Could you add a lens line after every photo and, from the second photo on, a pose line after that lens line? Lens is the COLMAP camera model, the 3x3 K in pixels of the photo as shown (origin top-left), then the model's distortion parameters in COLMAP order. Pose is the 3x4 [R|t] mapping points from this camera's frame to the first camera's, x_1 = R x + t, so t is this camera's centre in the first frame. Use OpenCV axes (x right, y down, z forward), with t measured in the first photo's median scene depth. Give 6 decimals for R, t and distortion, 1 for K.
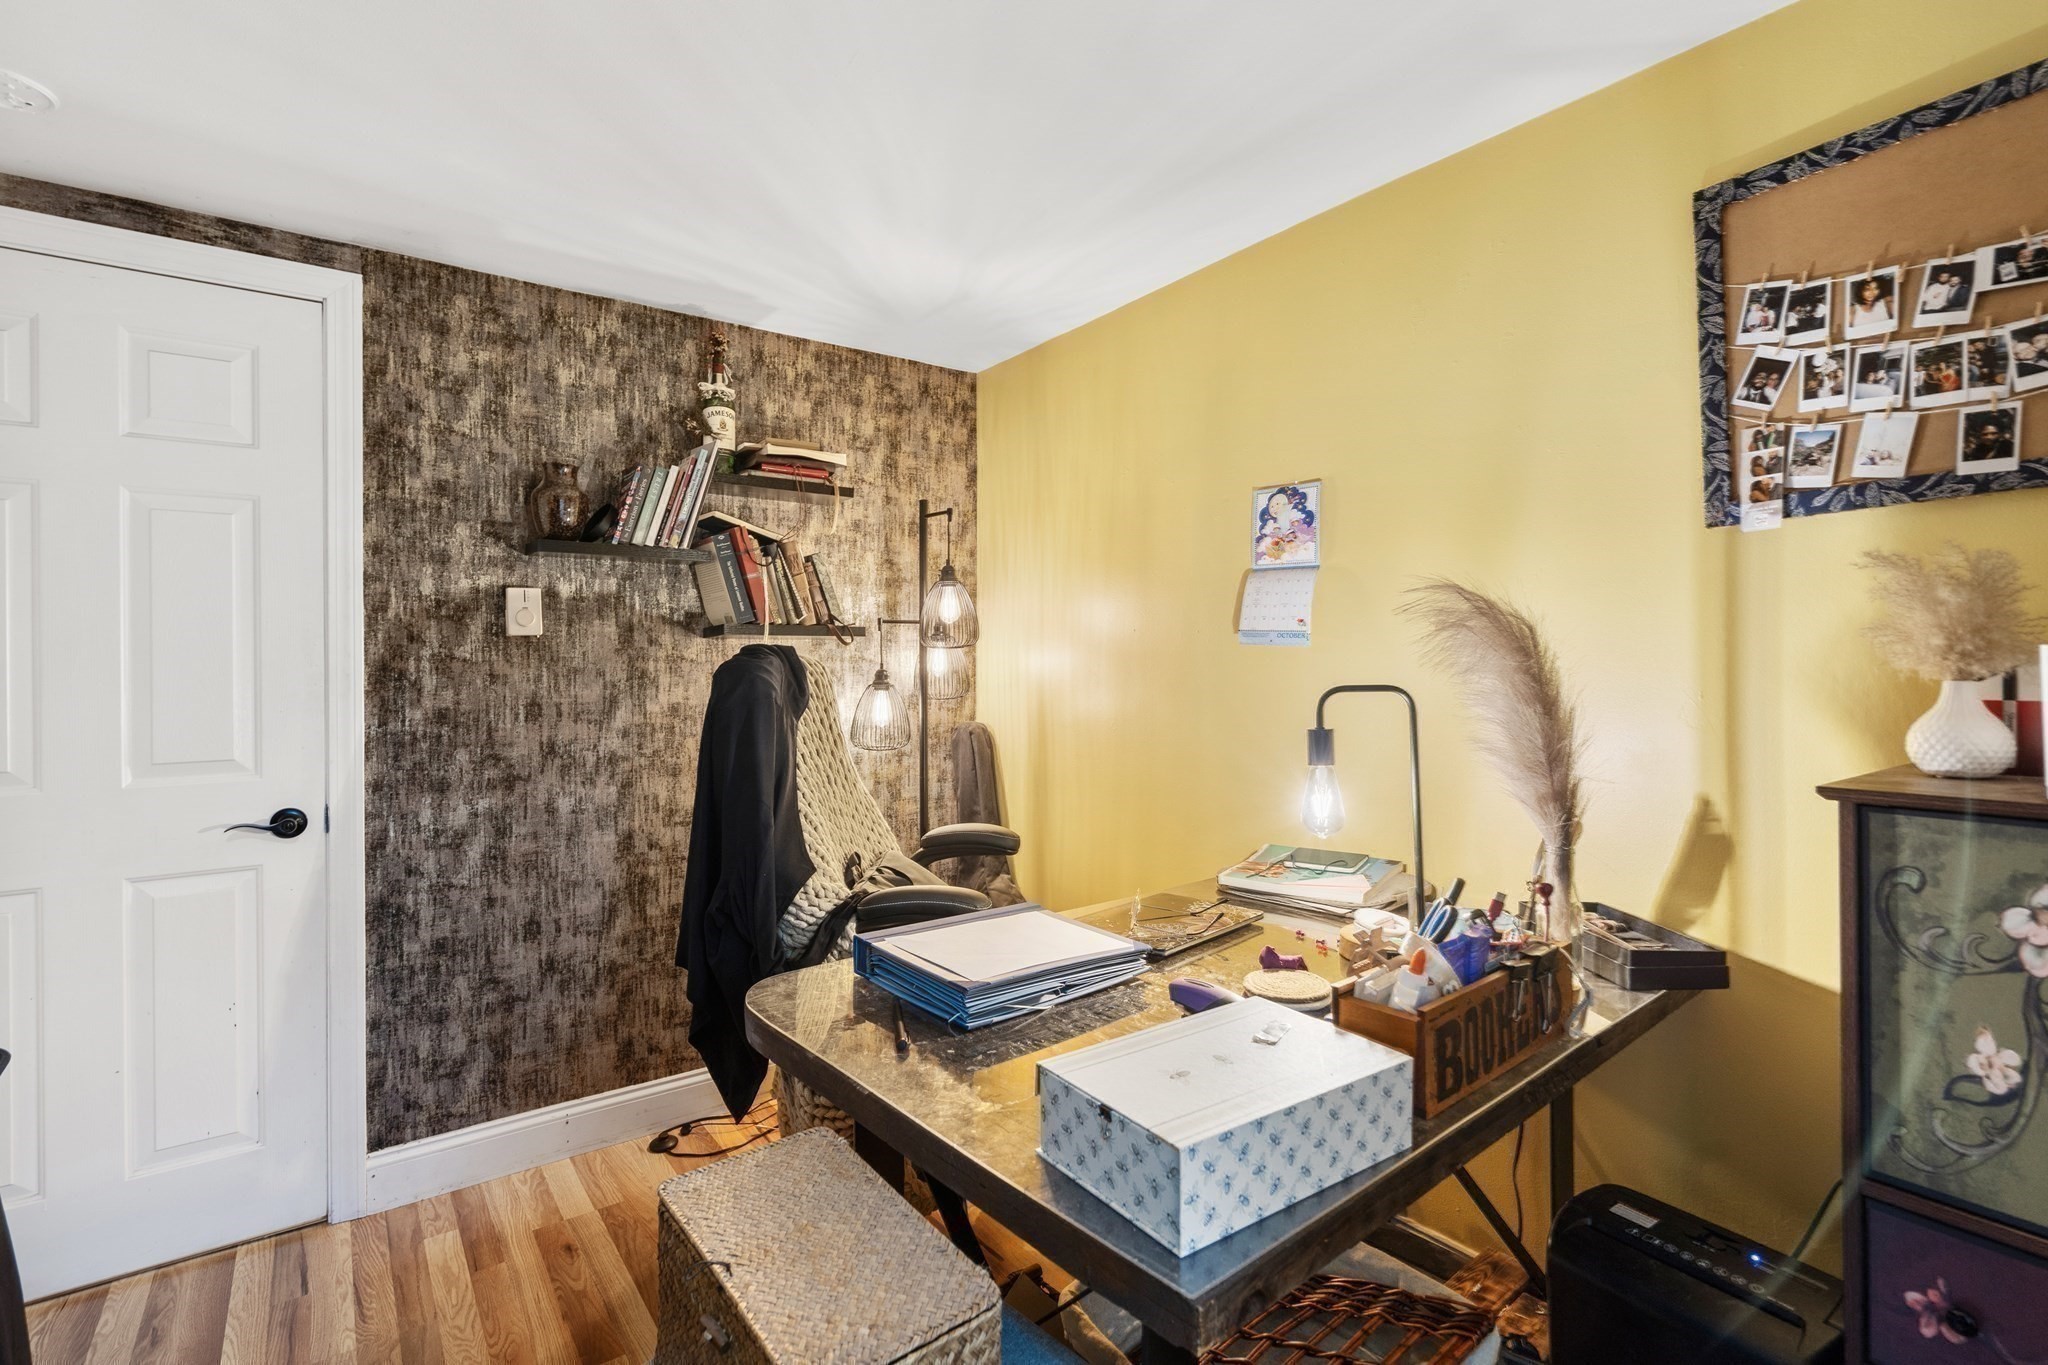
lens RADIAL K [[954.6, 0, 1025.7], [0, 954.6, 666.6], [0, 0, 1]] dist [0.000121, 0.000374]
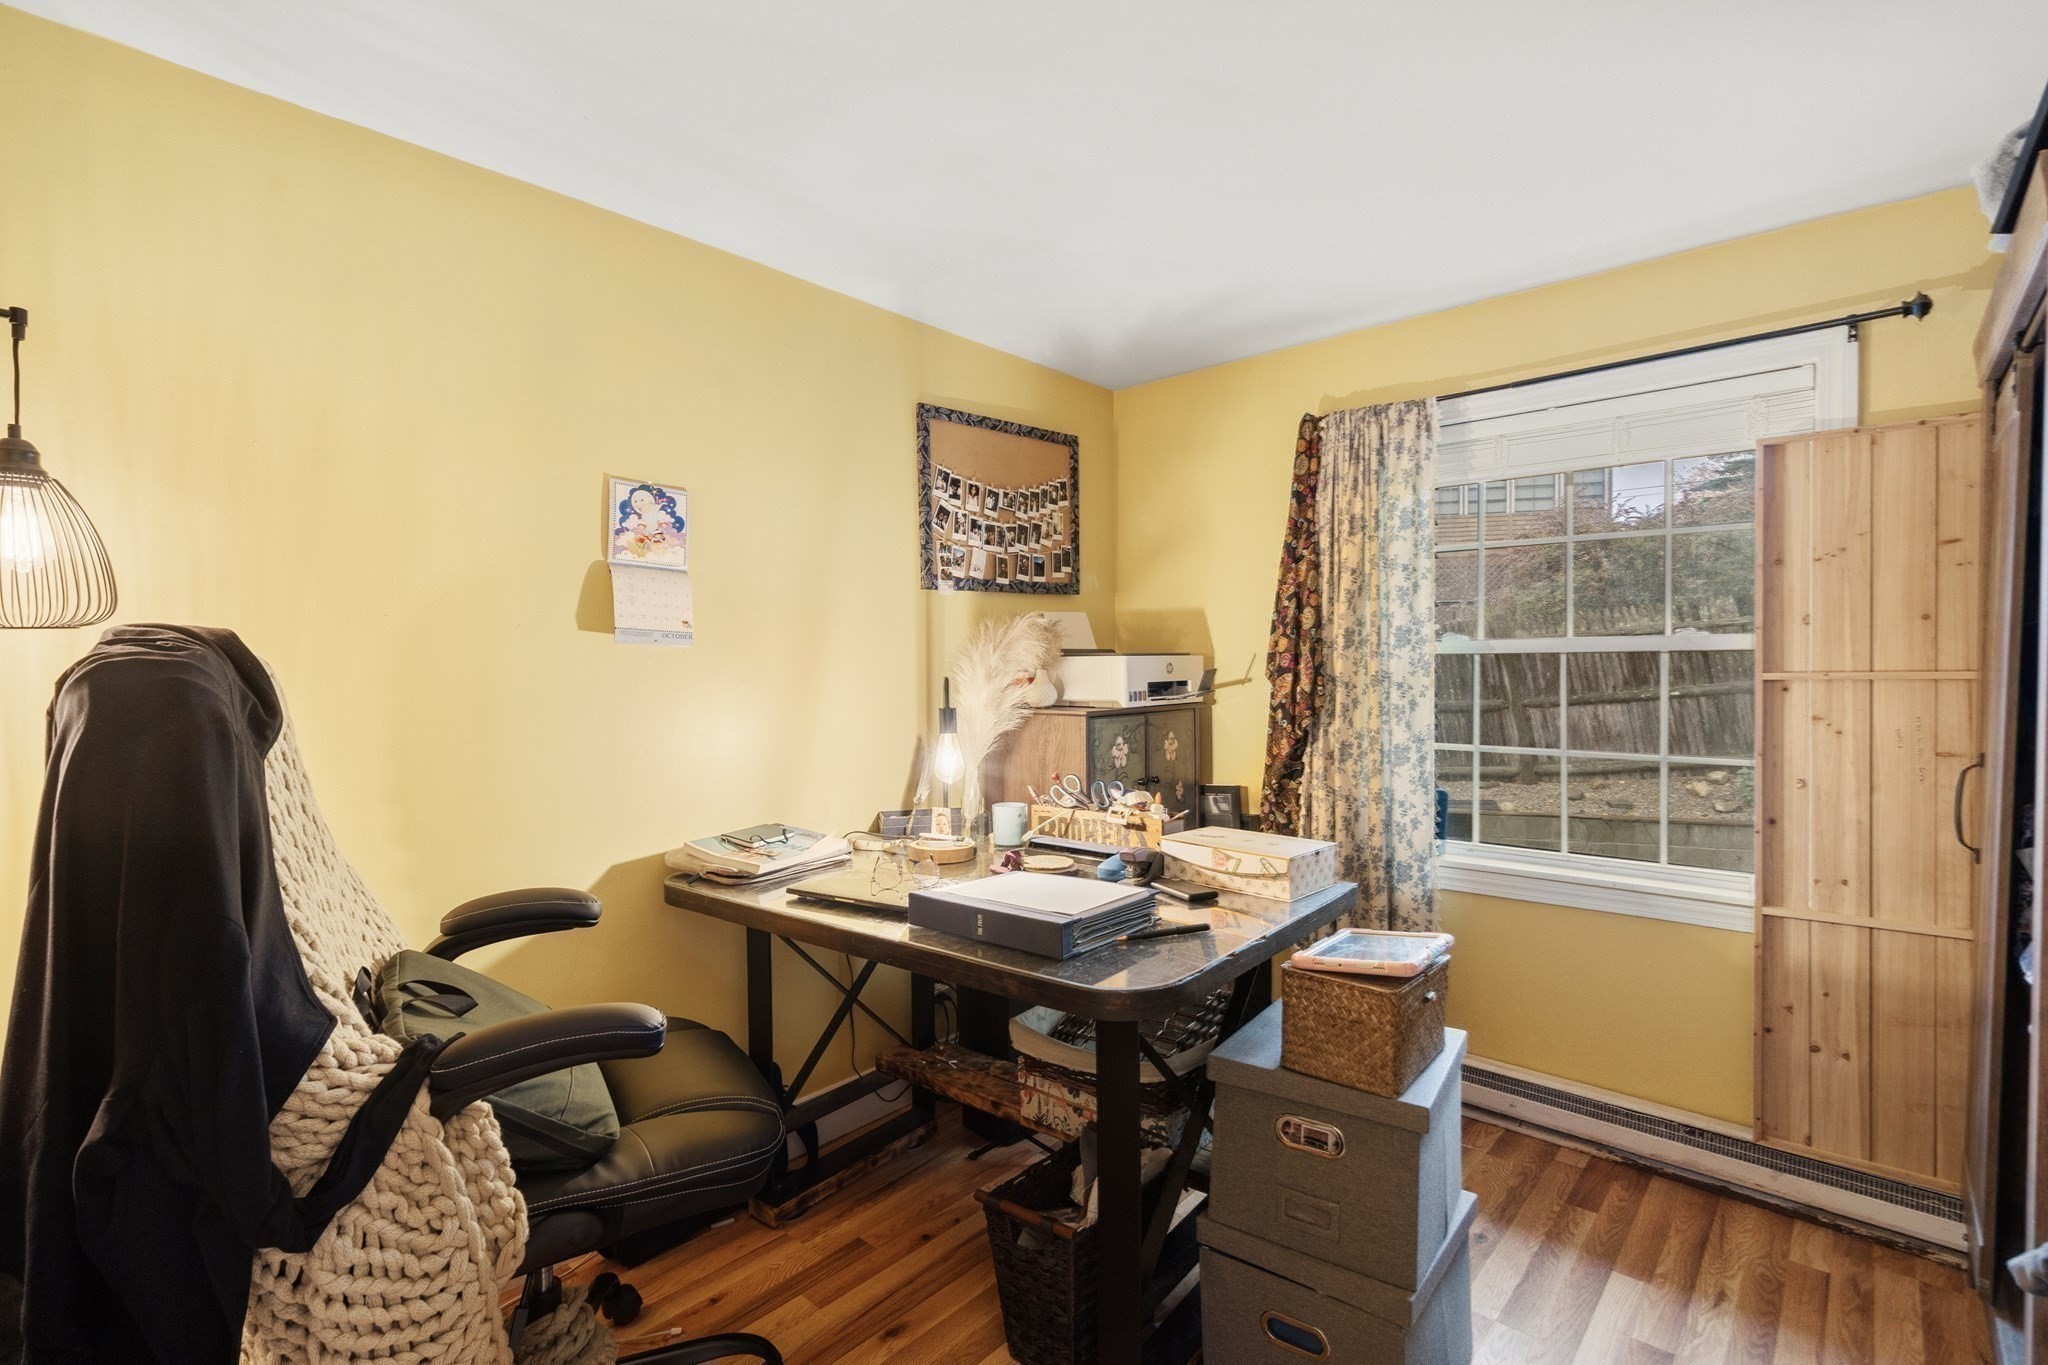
lens RADIAL K [[954.6, 0, 1026.1], [0, 954.6, 686.0], [0, 0, 1]] dist [0.000121, 0.000374]
pose [[-0.204257, -0.021989, 0.978670, -1.190944], [0.007256, 0.999686, 0.023976, -0.001435], [-0.978890, 0.011998, -0.204034, 1.252662]]
